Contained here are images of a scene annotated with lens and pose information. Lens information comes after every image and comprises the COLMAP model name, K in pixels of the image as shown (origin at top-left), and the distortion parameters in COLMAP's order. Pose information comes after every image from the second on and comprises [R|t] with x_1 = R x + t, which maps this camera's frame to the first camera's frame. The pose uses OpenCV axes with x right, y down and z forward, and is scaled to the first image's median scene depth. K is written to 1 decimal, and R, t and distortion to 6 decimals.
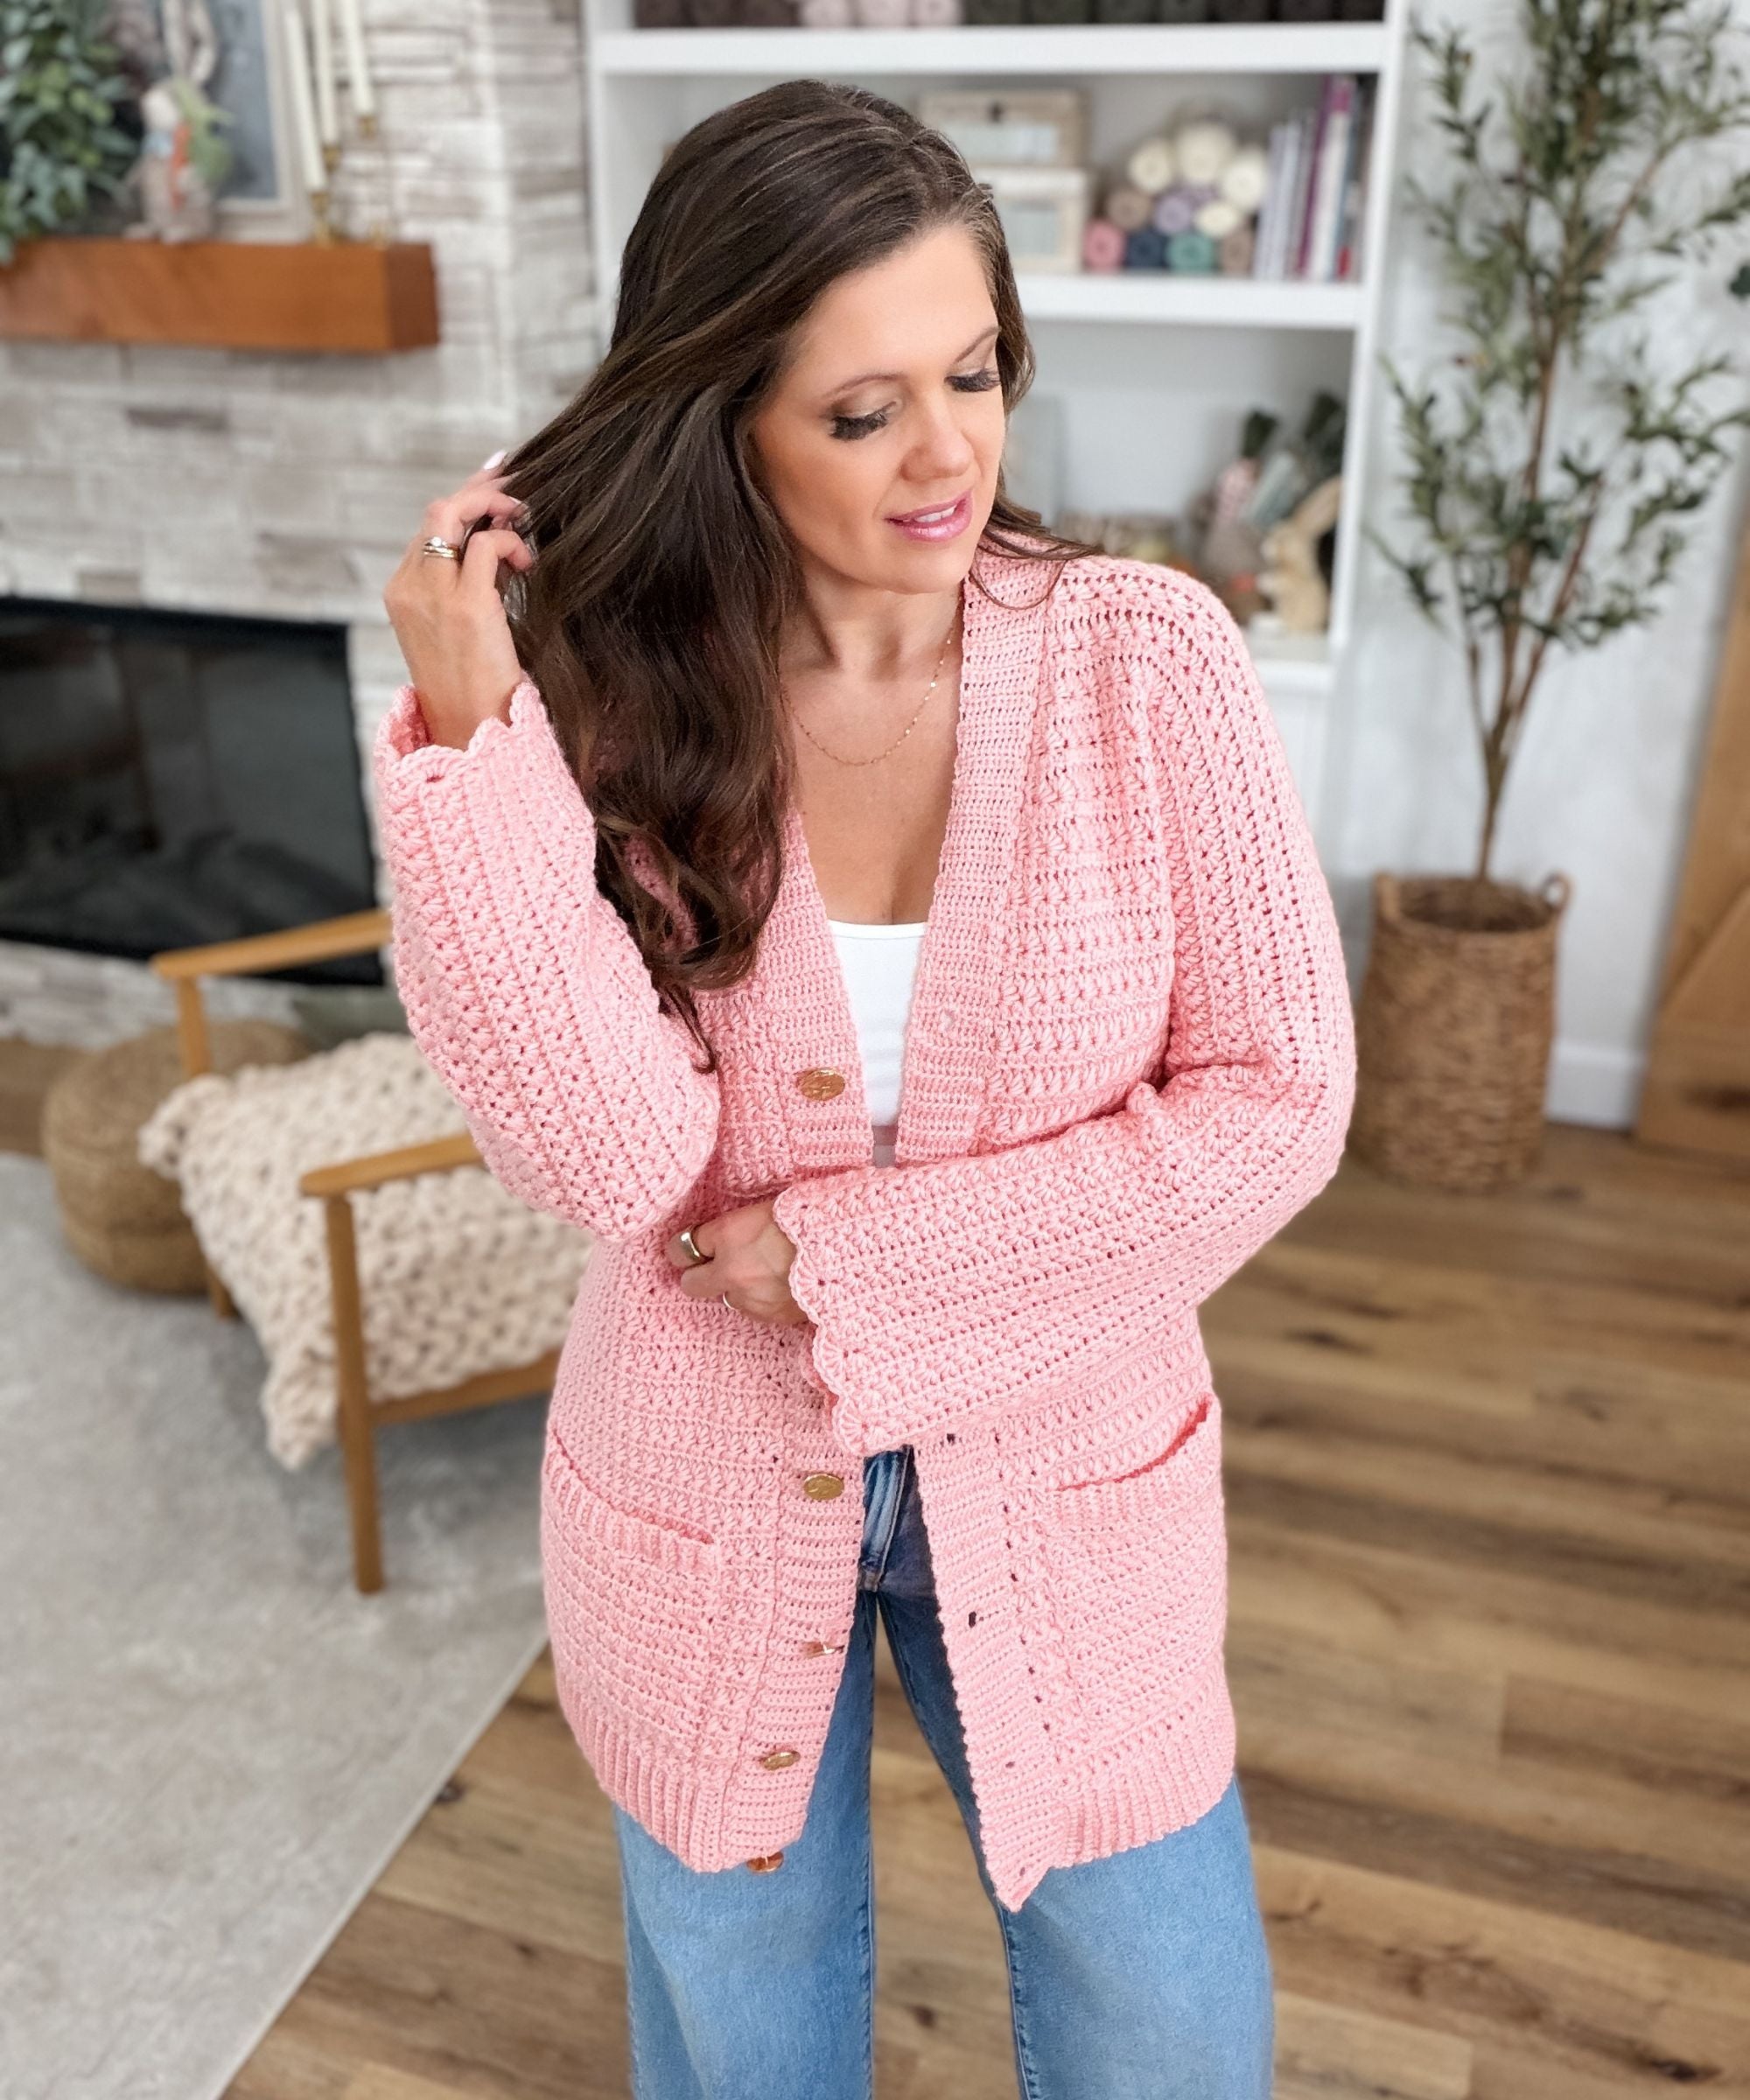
lens RADIAL K [[2123.8, 0, 875.0], [0, 2123.8, 1050.0], [0, 0, 1]] dist [0.011227, 0.001007]
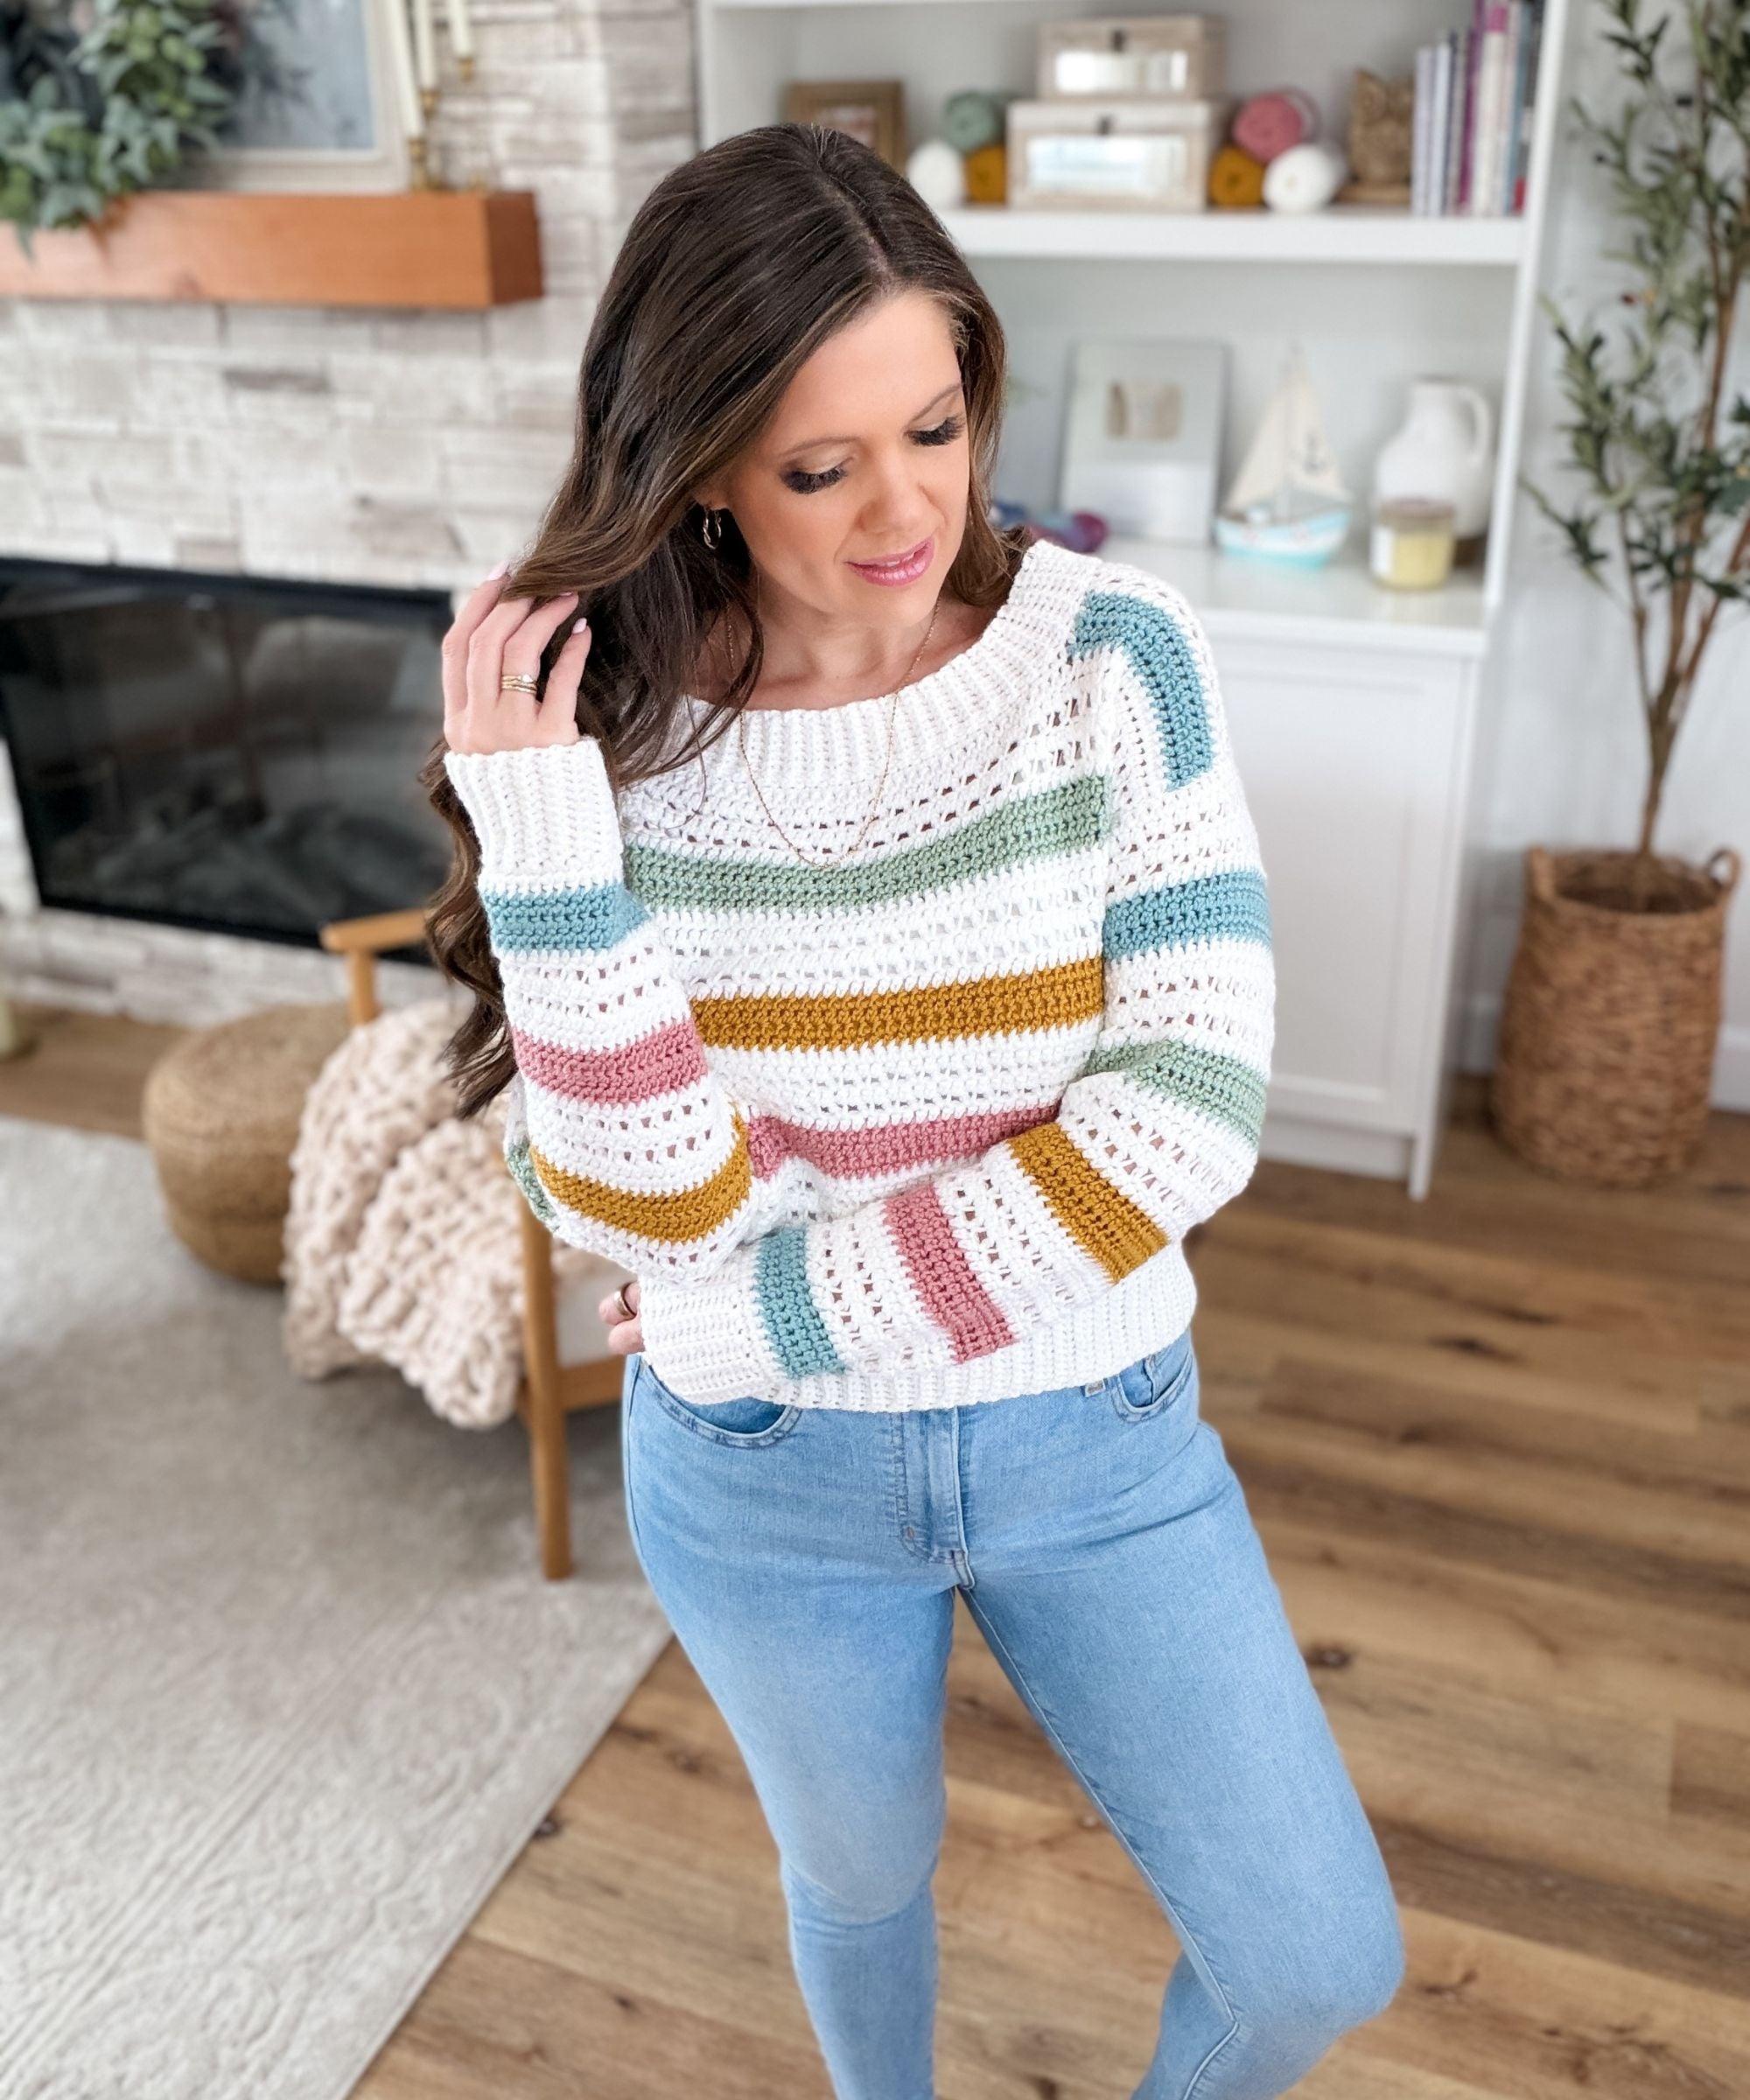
lens RADIAL K [[2123.8, 0, 875.0], [0, 2123.8, 1050.0], [0, 0, 1]] dist [0.011227, 0.001007]
pose [[0.998513, 0.003922, -0.054373, -0.002064], [-0.002767, 0.999769, 0.021297, -0.014852], [0.054444, -0.021115, 0.998294, 0.047134]]
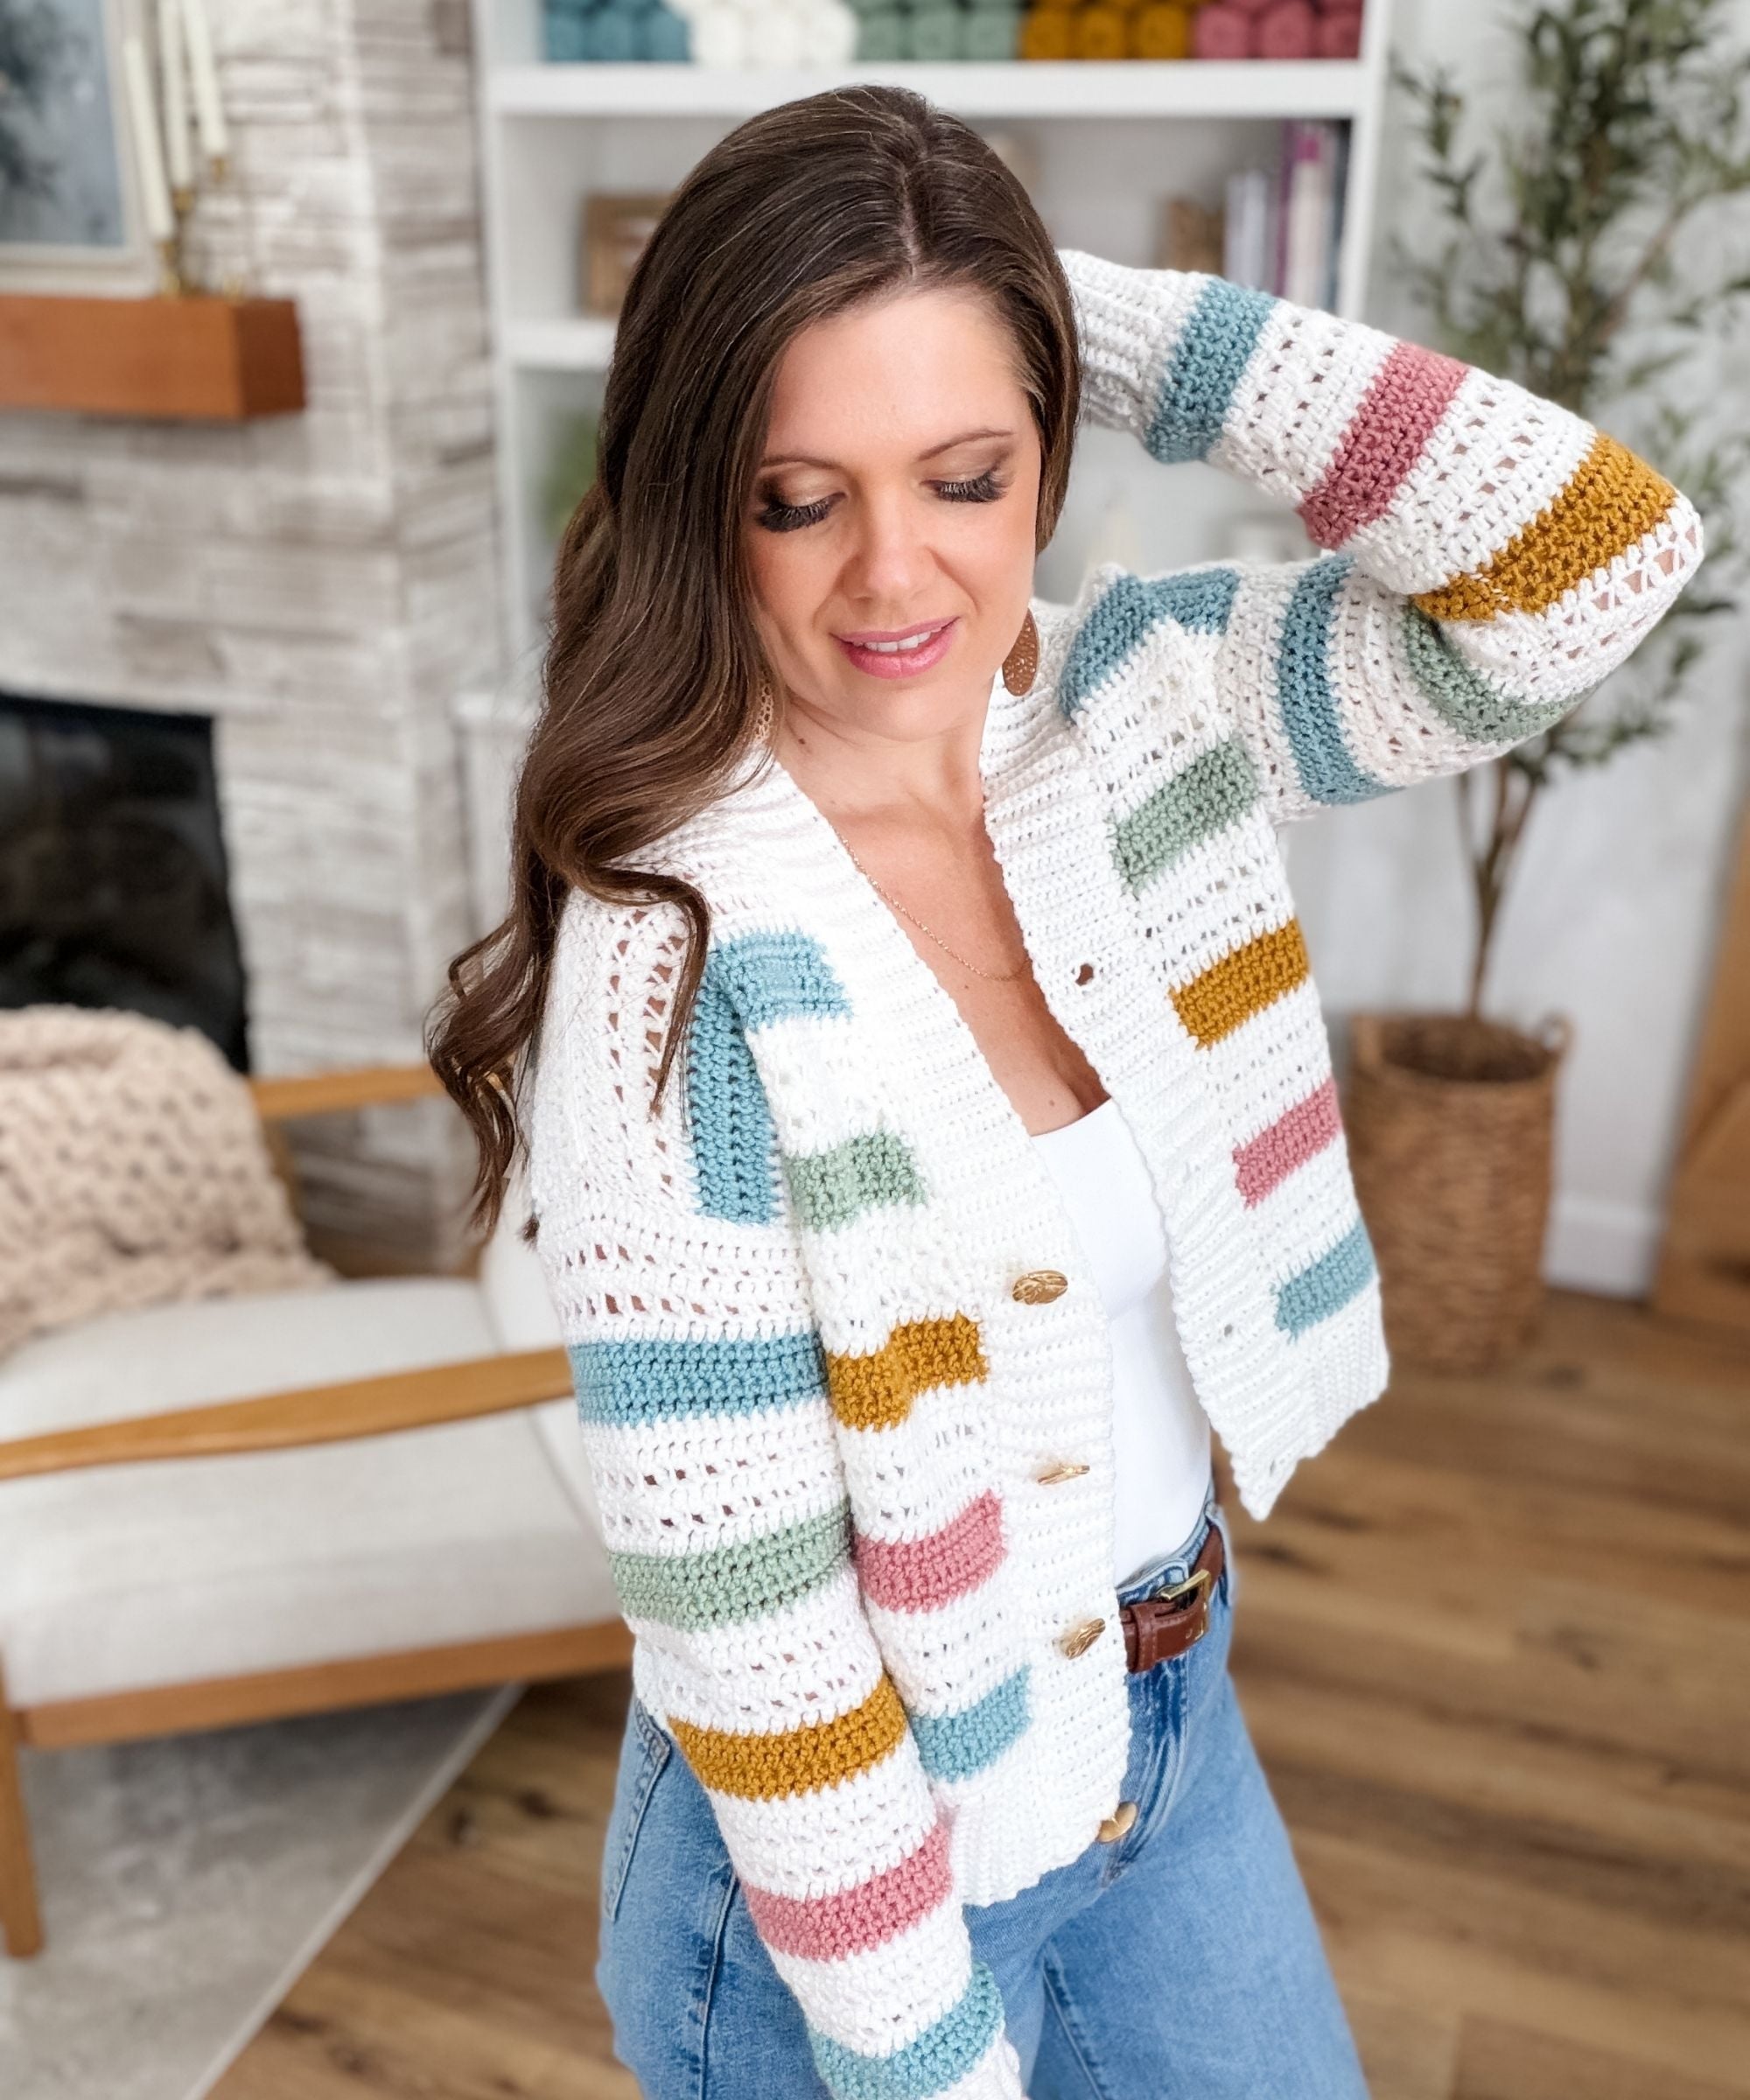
lens RADIAL K [[2128.2, 0, 875.0], [0, 2128.2, 1050.0], [0, 0, 1]] dist [0.003201, 0.009951]
pose [[0.999587, 0.018041, -0.022381, 0.061967], [-0.018491, 0.999627, -0.020078, -0.050770], [0.022011, 0.020483, 0.999548, 0.119123]]
